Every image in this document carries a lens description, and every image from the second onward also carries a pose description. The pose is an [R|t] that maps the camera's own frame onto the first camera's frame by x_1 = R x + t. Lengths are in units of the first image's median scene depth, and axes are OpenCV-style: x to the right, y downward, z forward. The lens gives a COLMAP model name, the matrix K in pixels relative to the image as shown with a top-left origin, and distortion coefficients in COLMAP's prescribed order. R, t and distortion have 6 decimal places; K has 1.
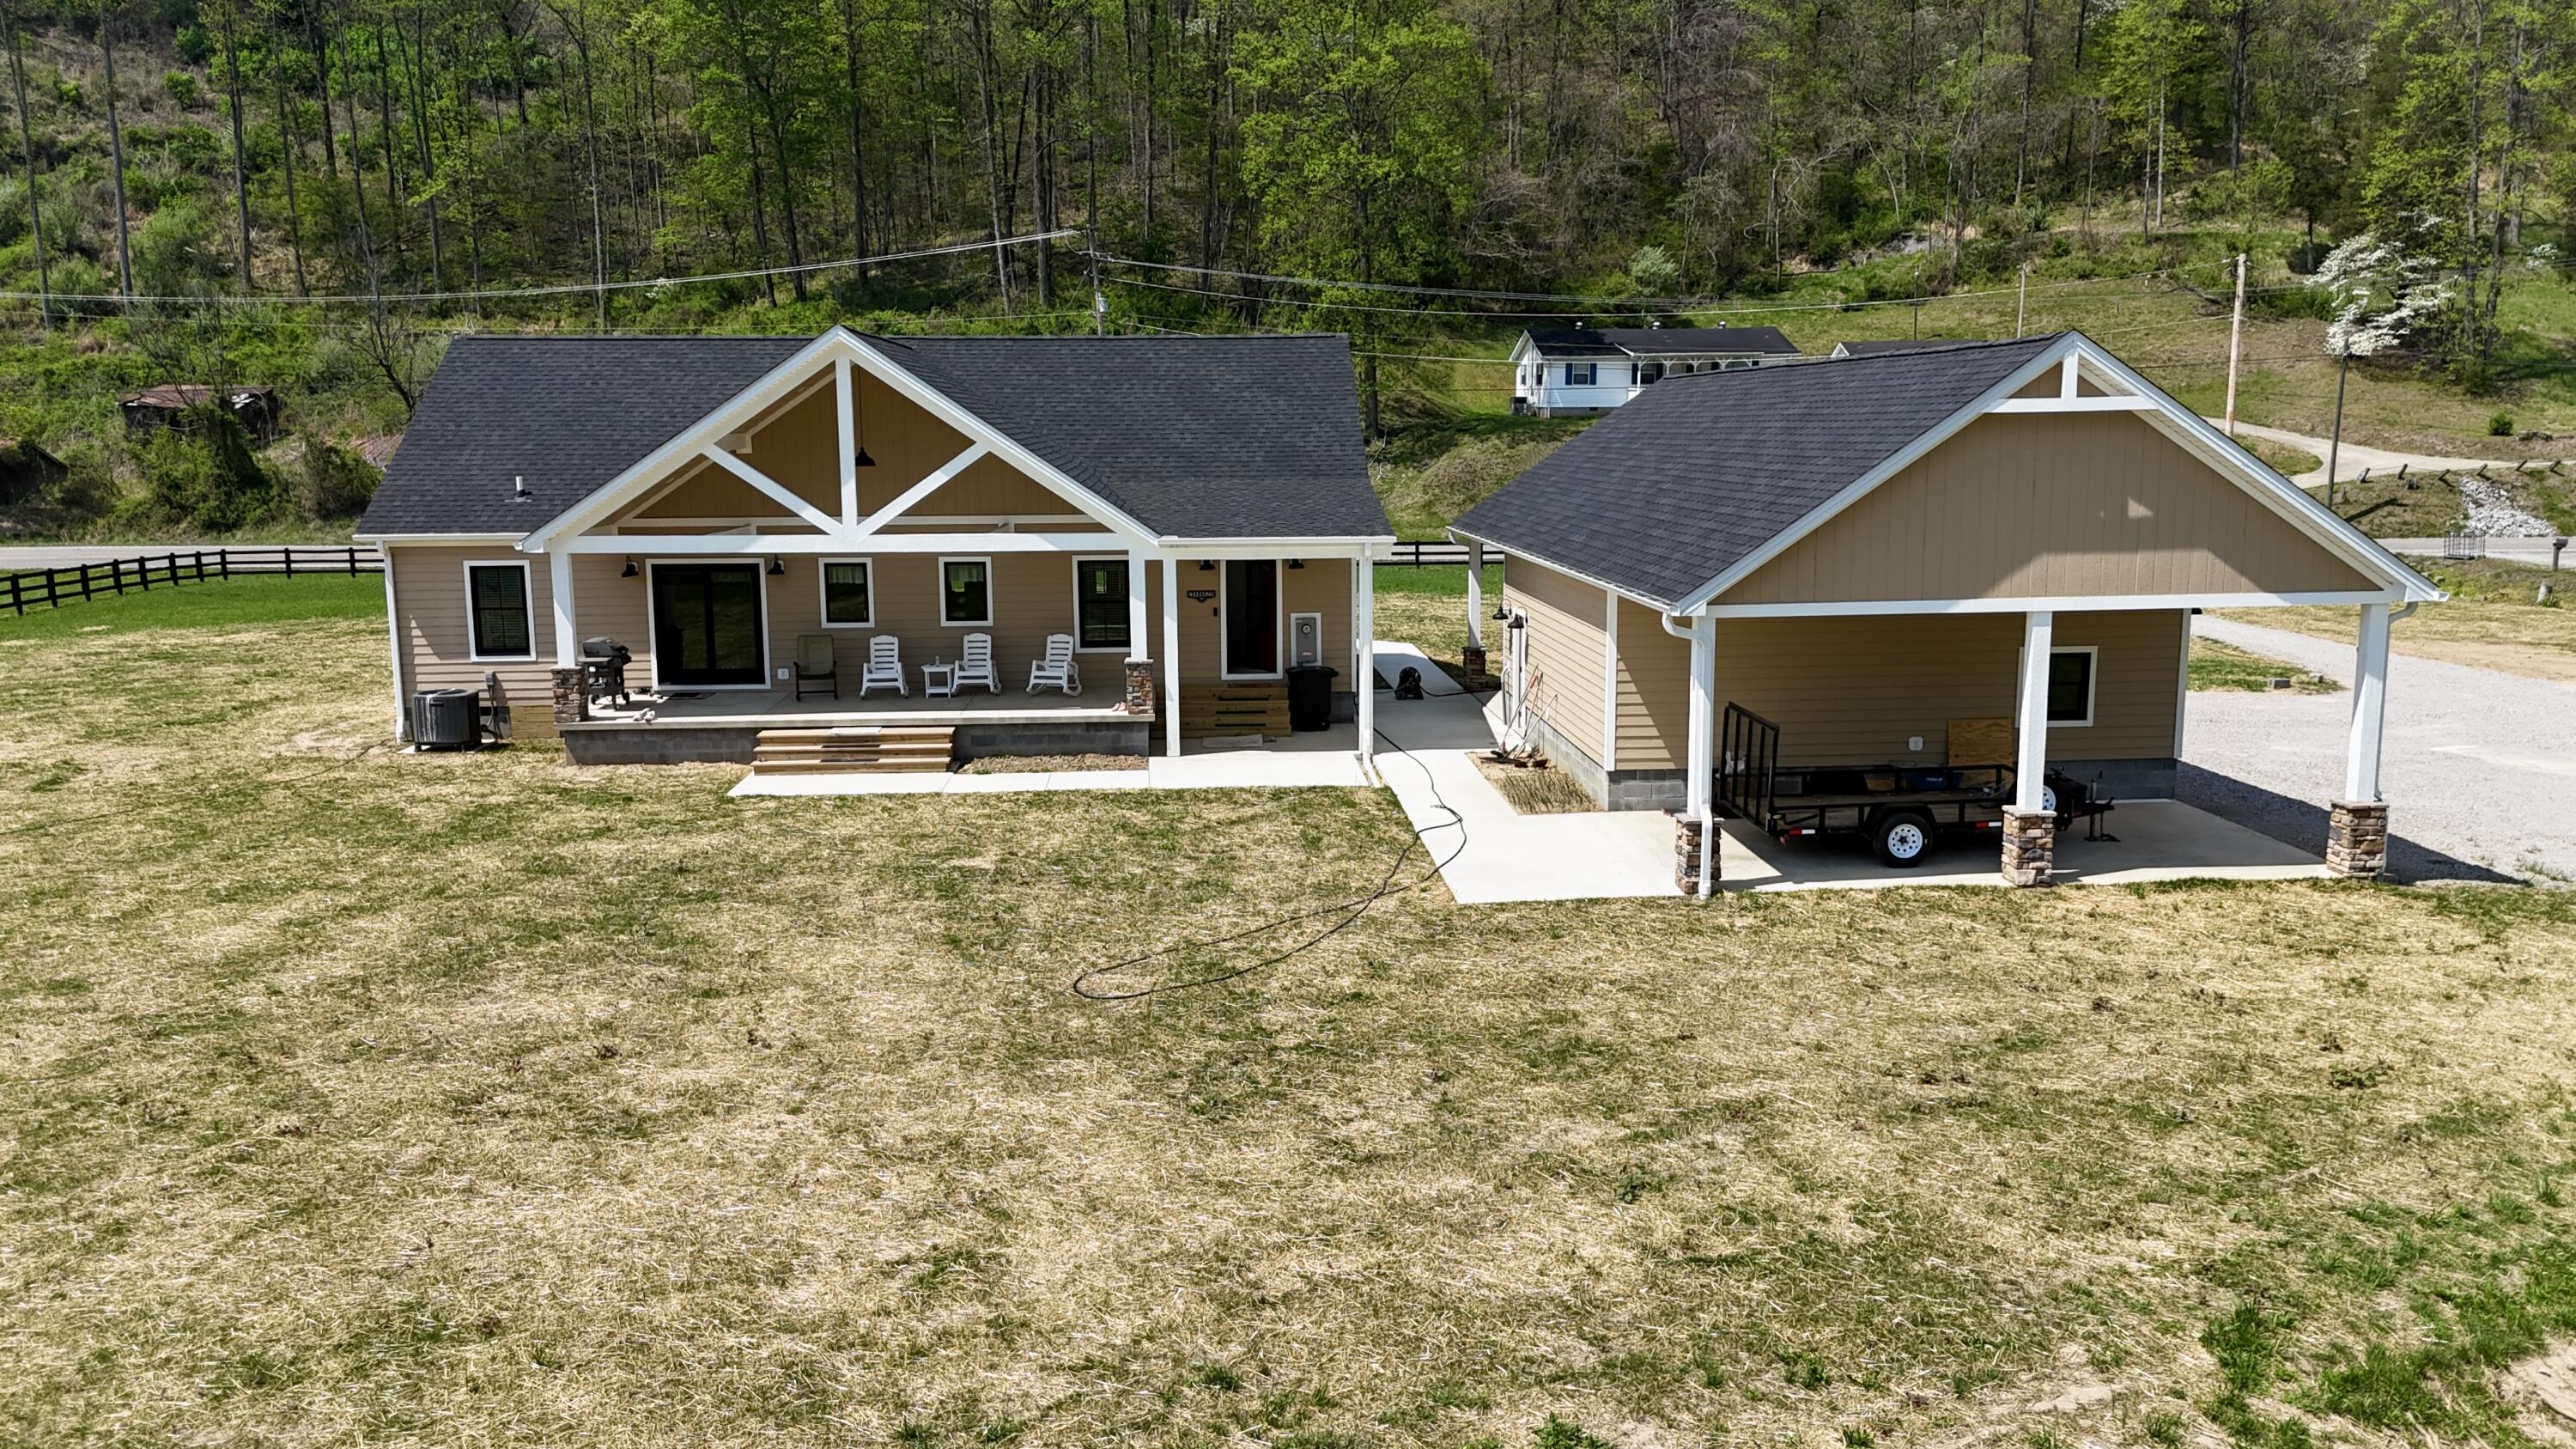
lens RADIAL K [[1895.3, 0, 1285.9], [0, 1895.3, 713.4], [0, 0, 1]] dist [0.071928, -0.072938]
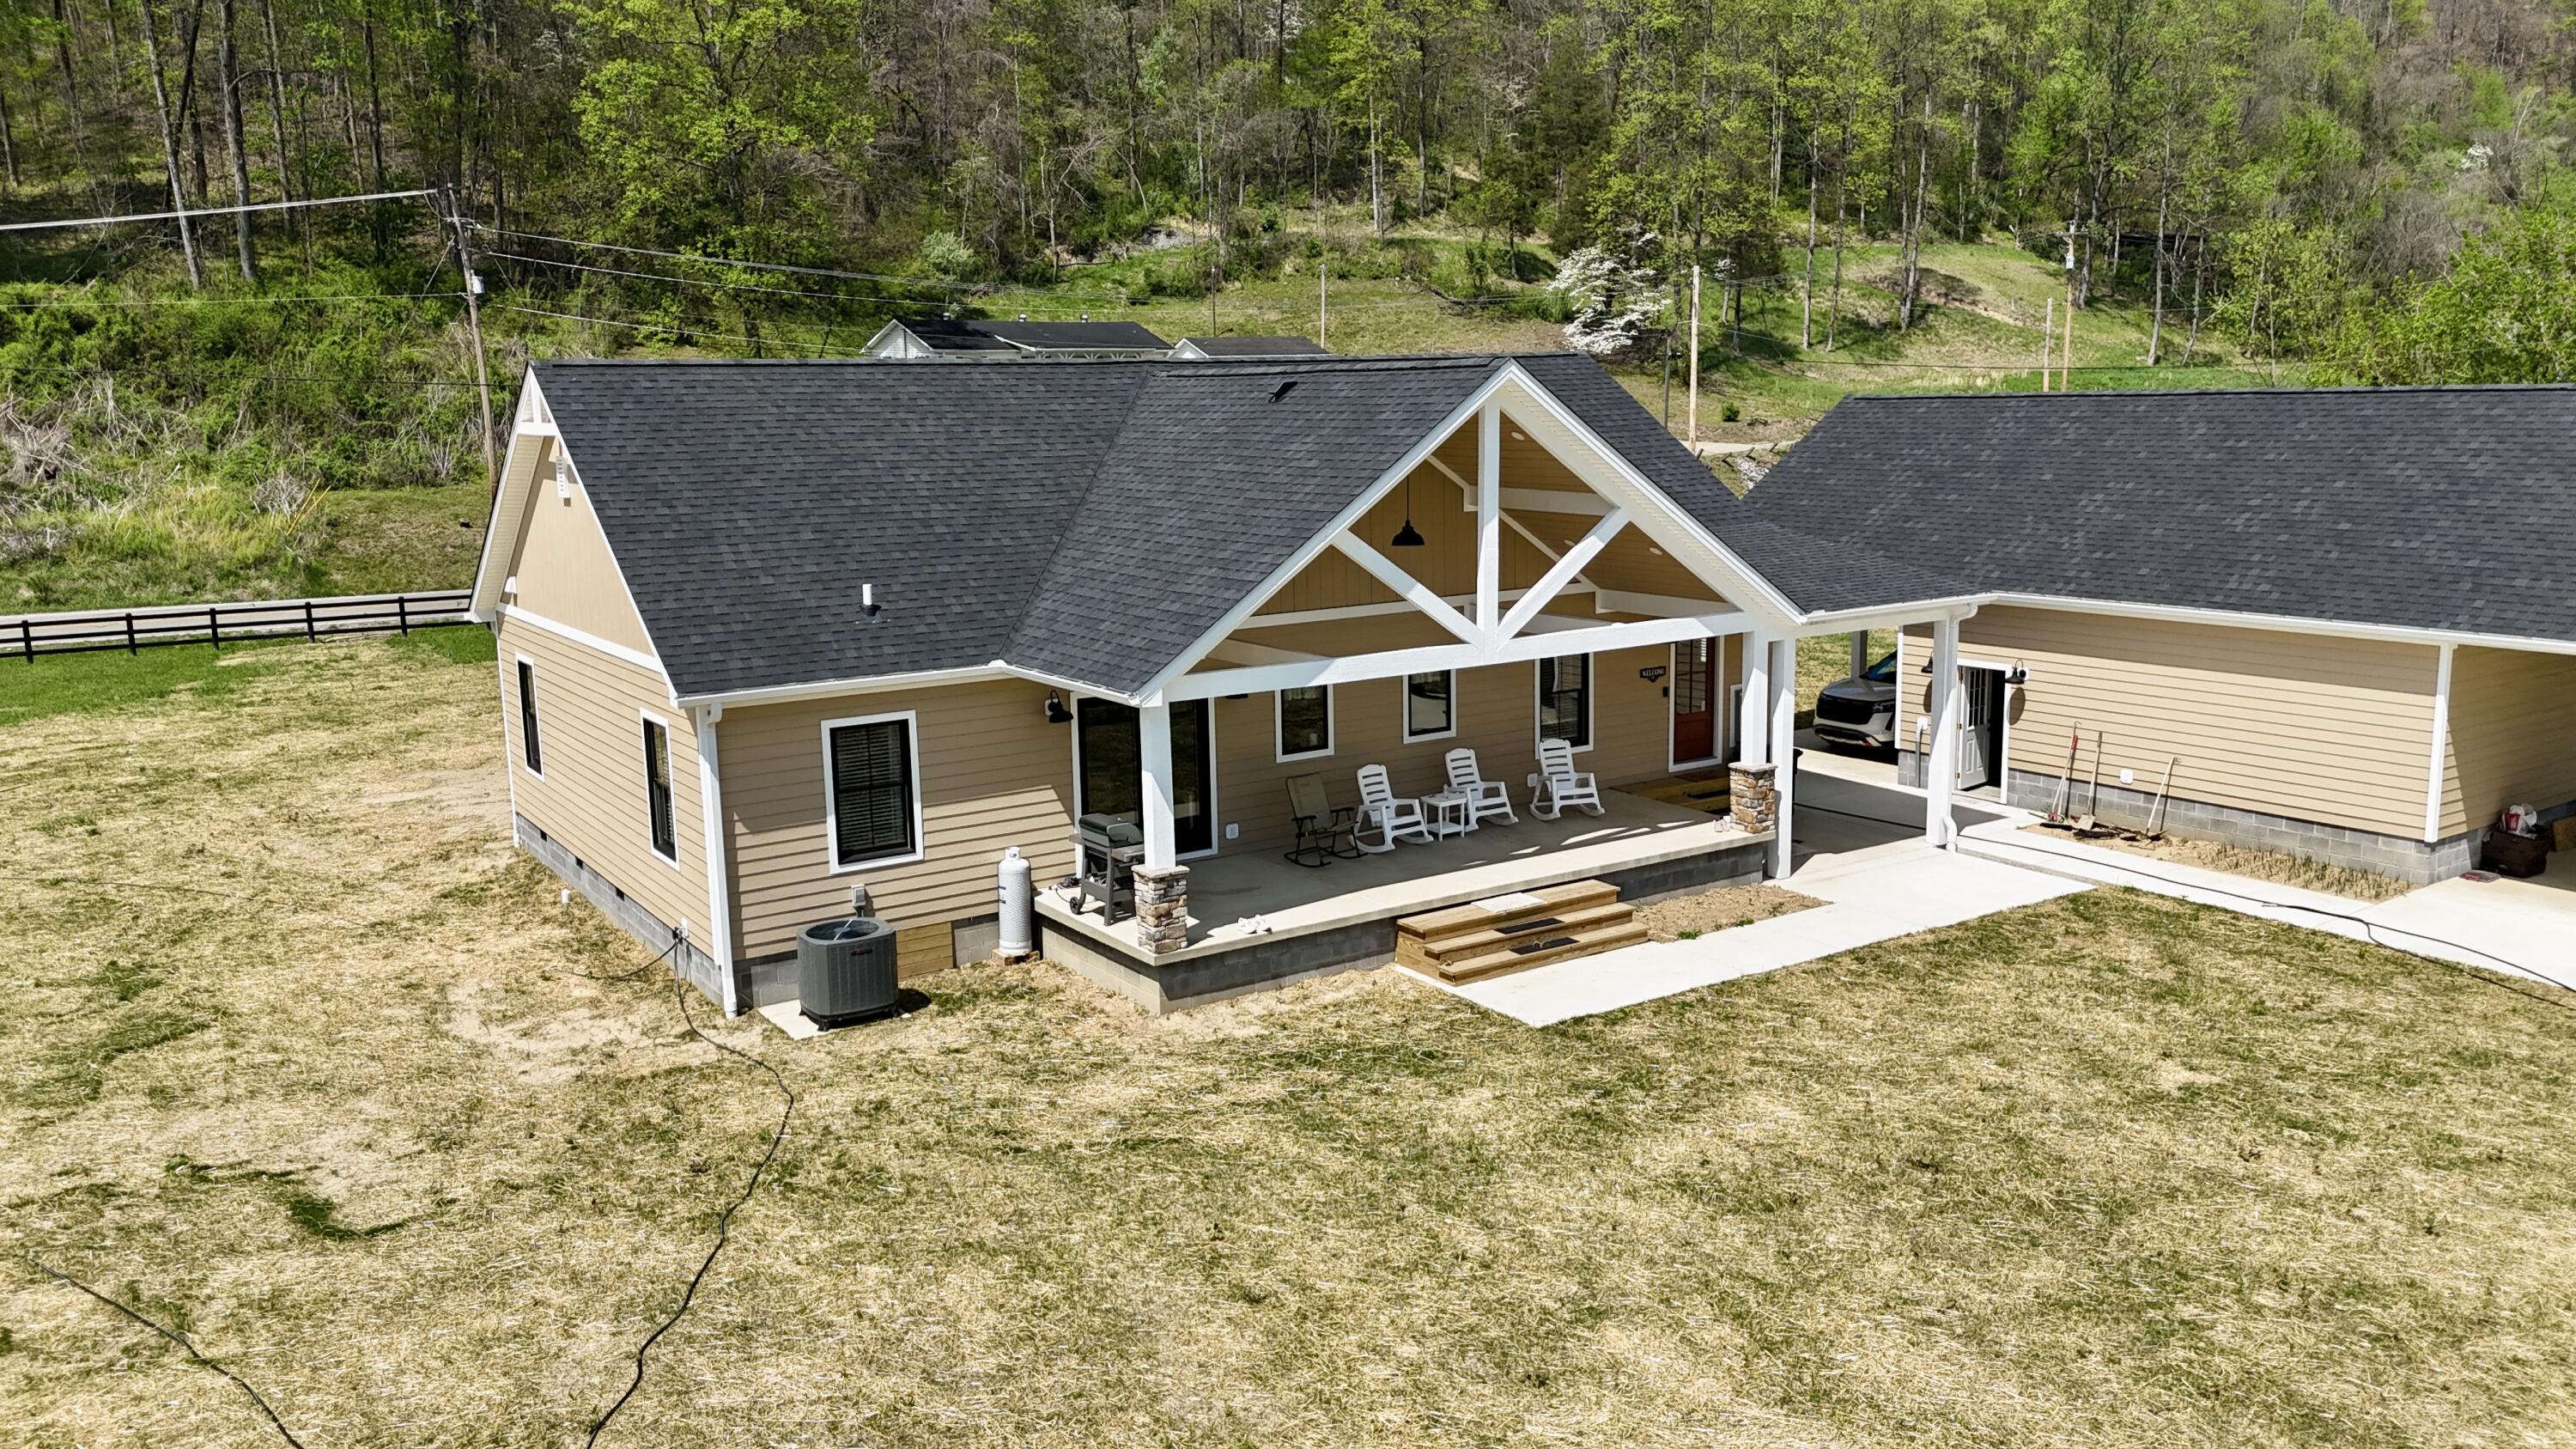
lens RADIAL K [[1895.3, 0, 1284.5], [0, 1895.3, 718.4], [0, 0, 1]] dist [0.071928, -0.072938]
pose [[0.864815, -0.094856, 0.493049, -0.659873], [0.088681, 0.995411, 0.035956, -0.096948], [-0.494197, 0.012629, 0.869258, 0.400307]]
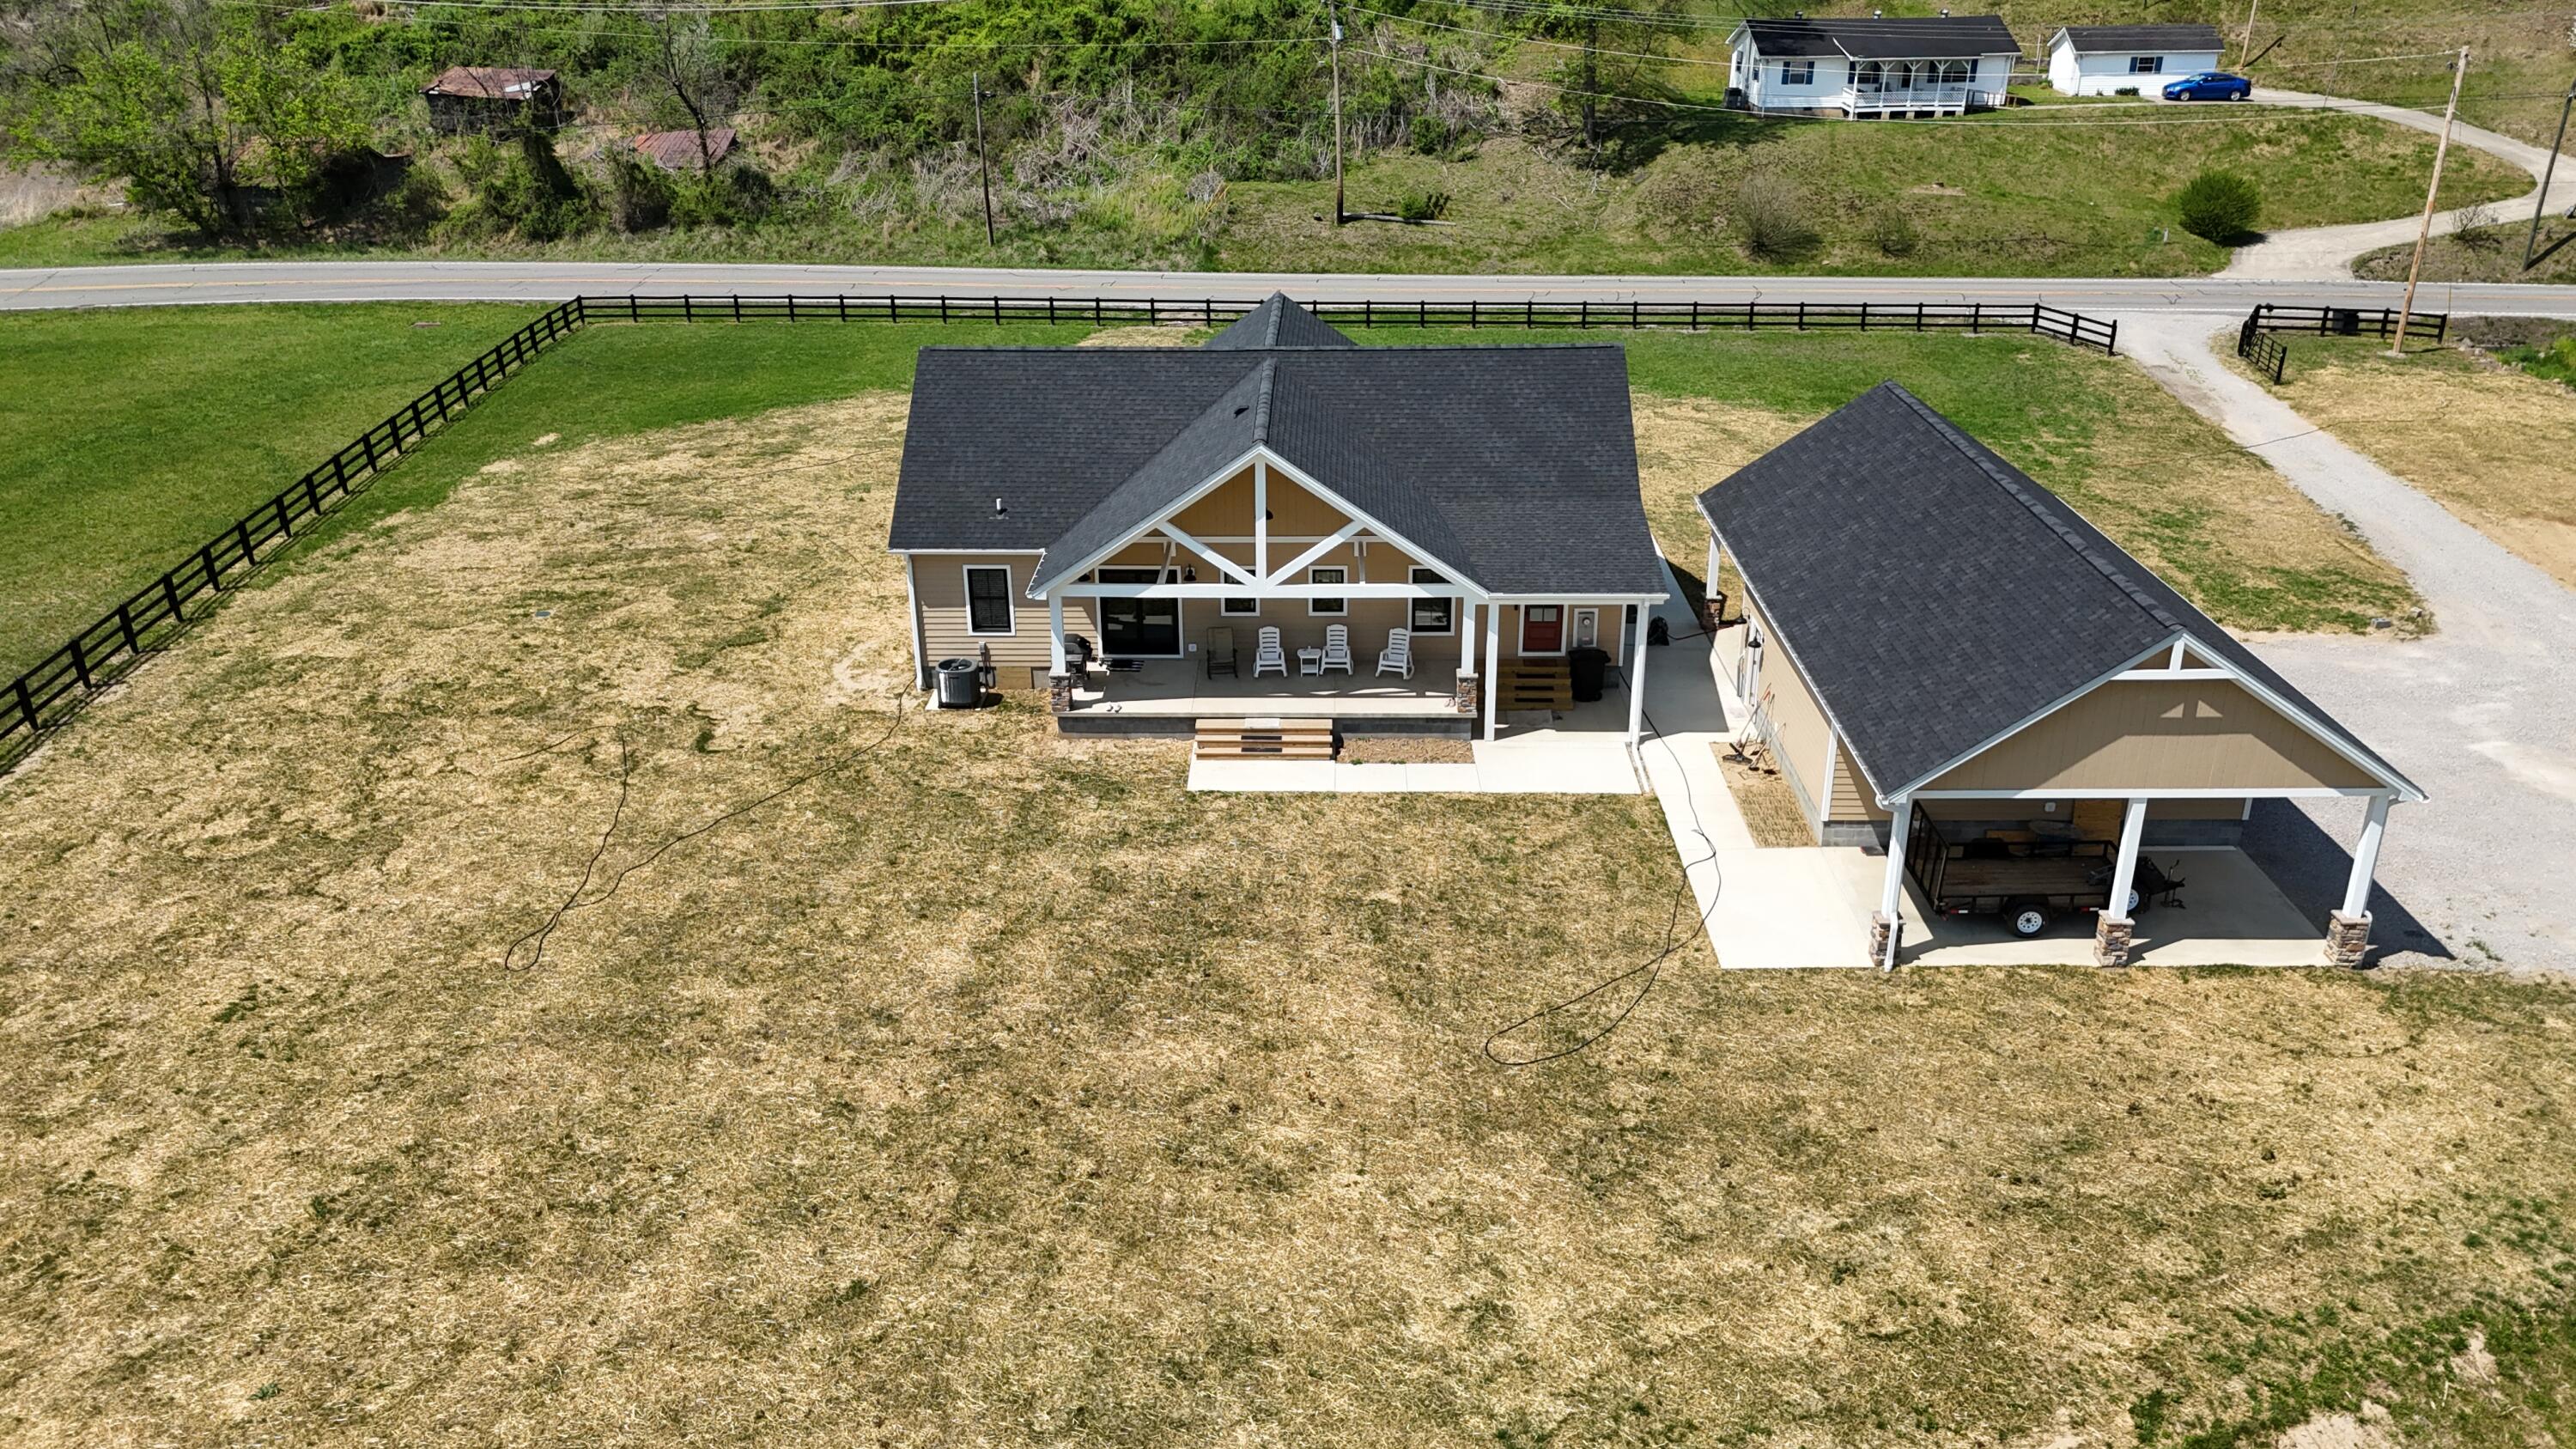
lens RADIAL K [[1895.3, 0, 1289.2], [0, 1895.3, 709.5], [0, 0, 1]] dist [0.071928, -0.072938]
pose [[0.996877, 0.031427, -0.072445, -0.108037], [-0.012727, 0.969346, 0.245369, -0.337922], [0.077936, -0.243681, 0.966719, -0.325542]]
